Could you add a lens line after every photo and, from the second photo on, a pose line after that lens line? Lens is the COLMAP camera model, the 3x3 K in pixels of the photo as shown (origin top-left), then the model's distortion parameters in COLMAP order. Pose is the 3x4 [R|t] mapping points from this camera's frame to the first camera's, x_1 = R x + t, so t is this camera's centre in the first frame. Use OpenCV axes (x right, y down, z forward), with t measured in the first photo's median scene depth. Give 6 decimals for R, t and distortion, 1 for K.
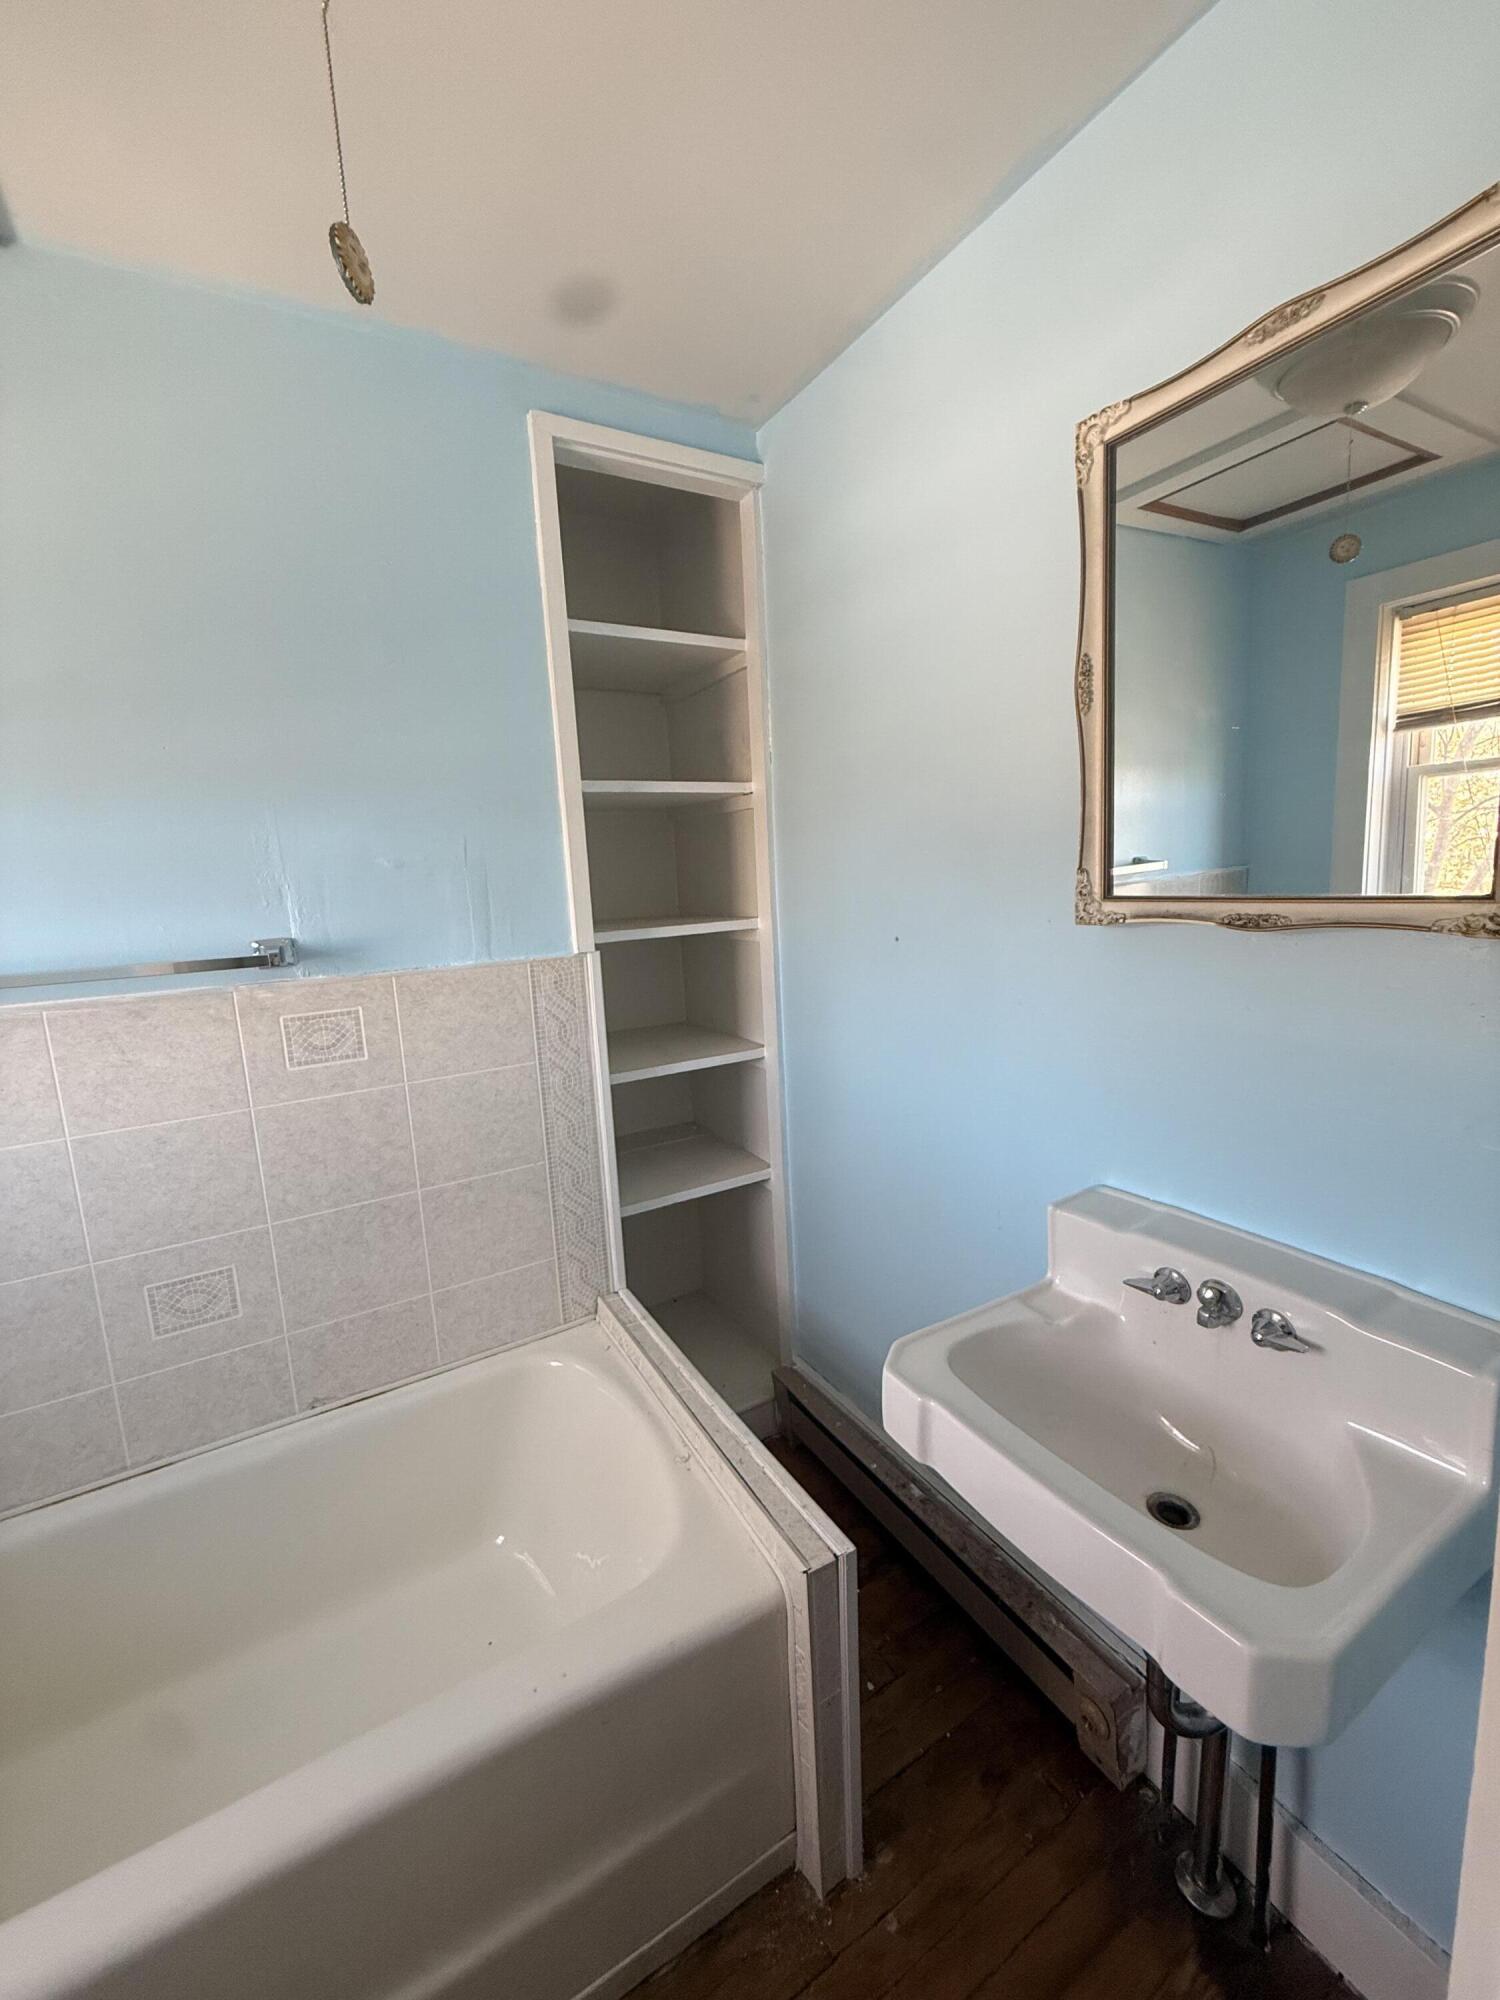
lens RADIAL K [[803.4, 0, 749.9], [0, 803.4, 993.4], [0, 0, 1]] dist [-0.001148, 0.000434]
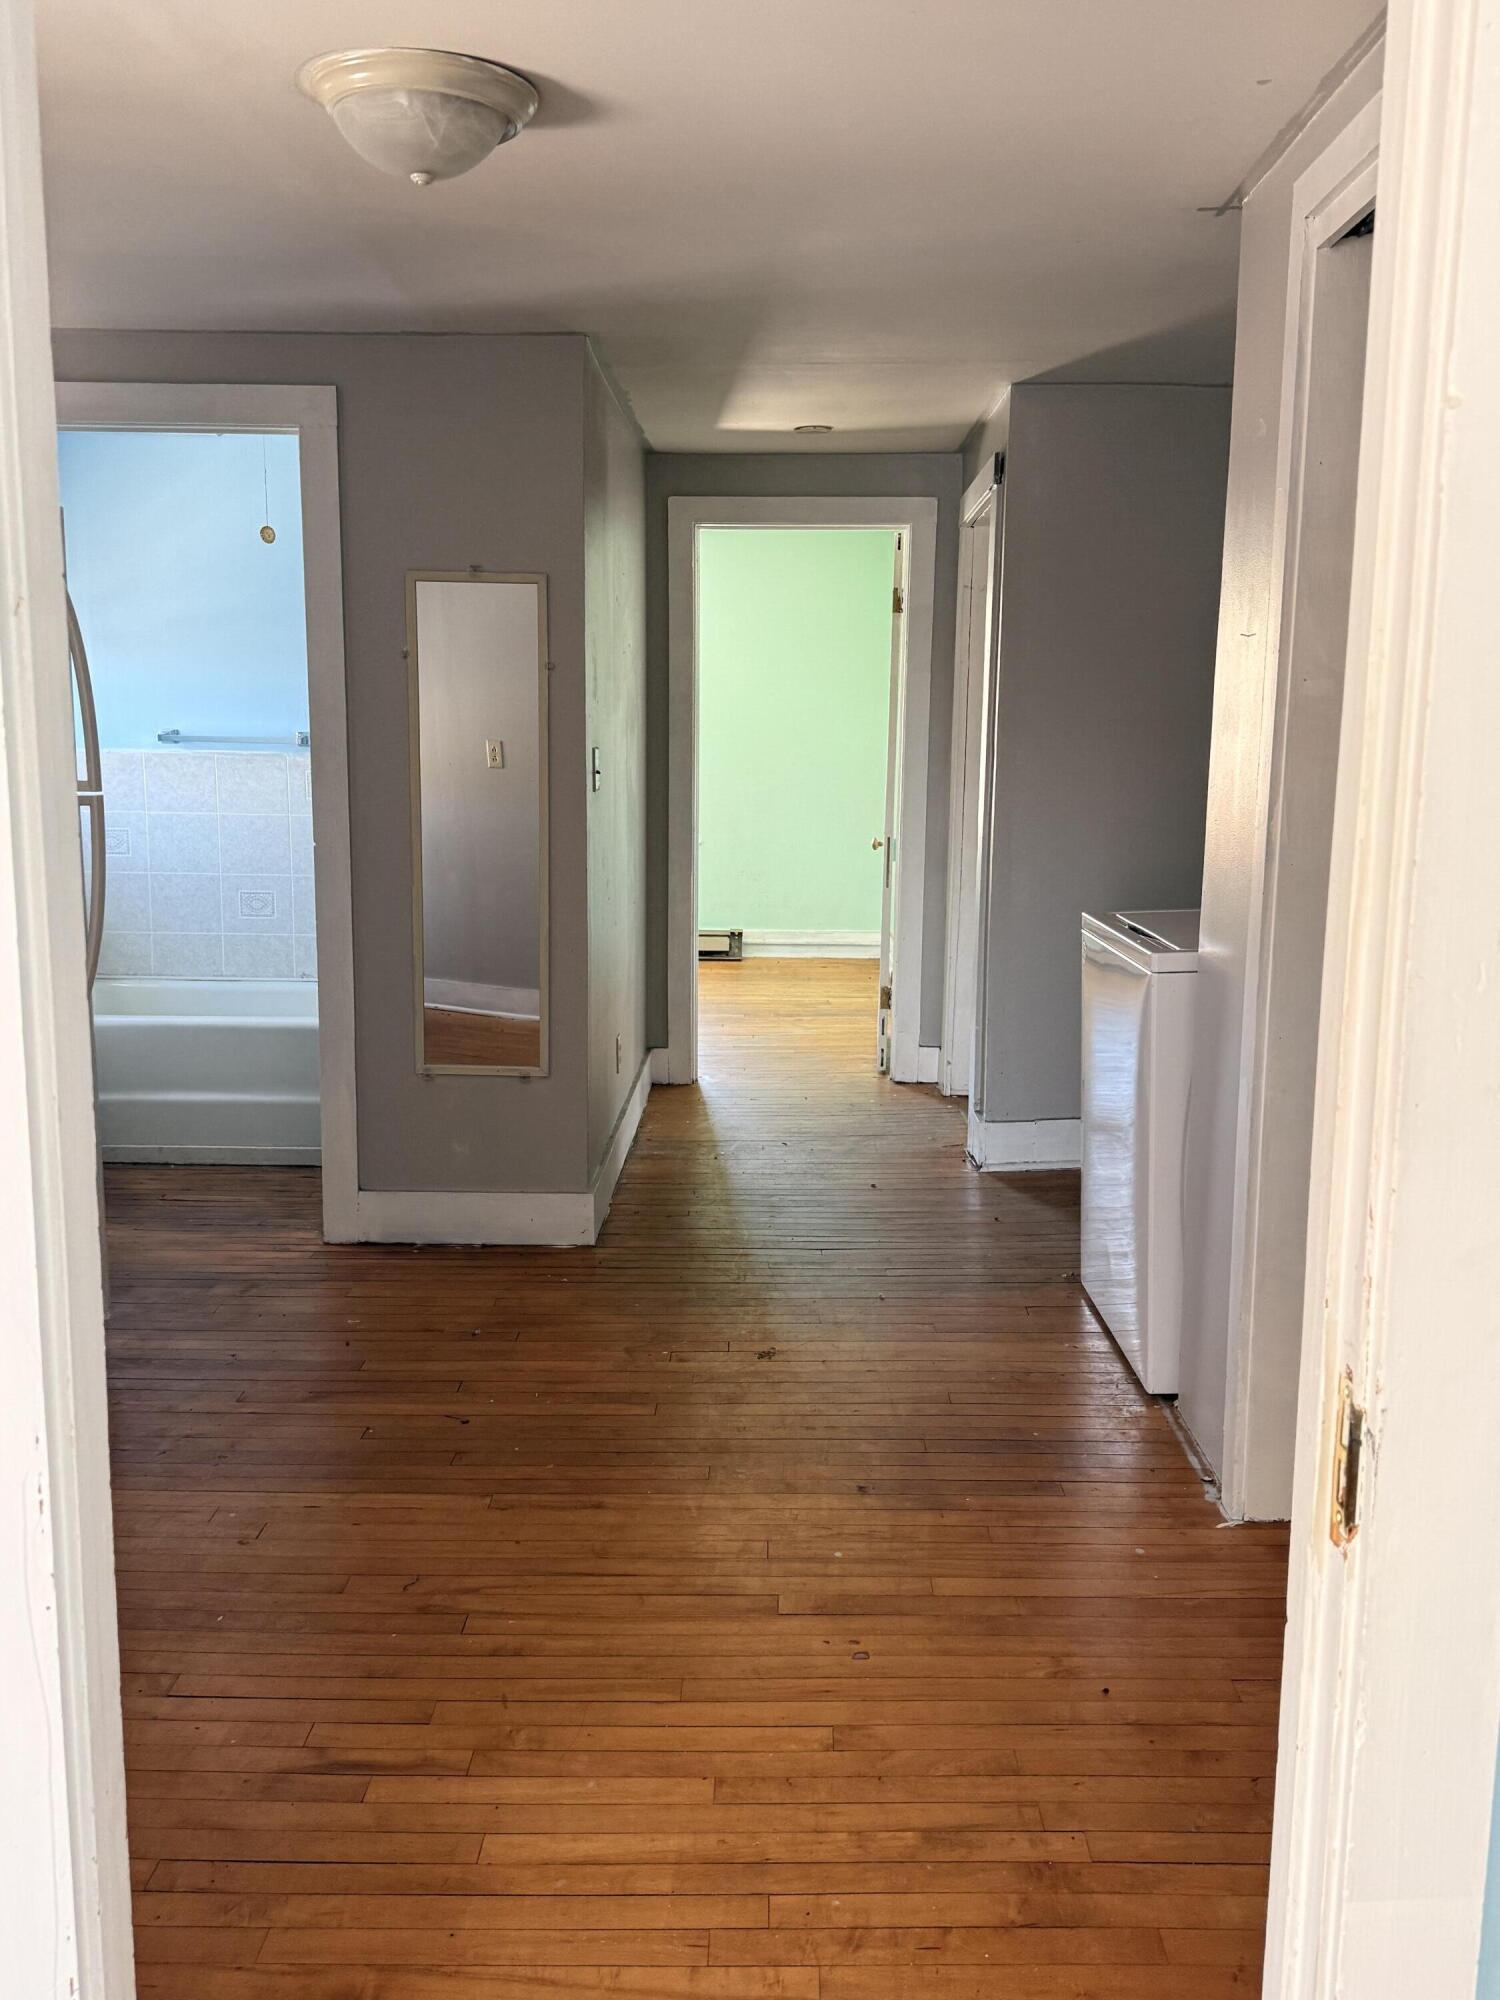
lens RADIAL K [[1702.7, 0, 752.7], [0, 1702.7, 1001.9], [0, 0, 1]] dist [0.005129, 0.001597]
pose [[0.860287, 0.137482, -0.490923, 2.729971], [-0.128484, 0.990337, 0.052189, 0.253454], [0.493355, 0.018178, 0.869638, -2.294651]]
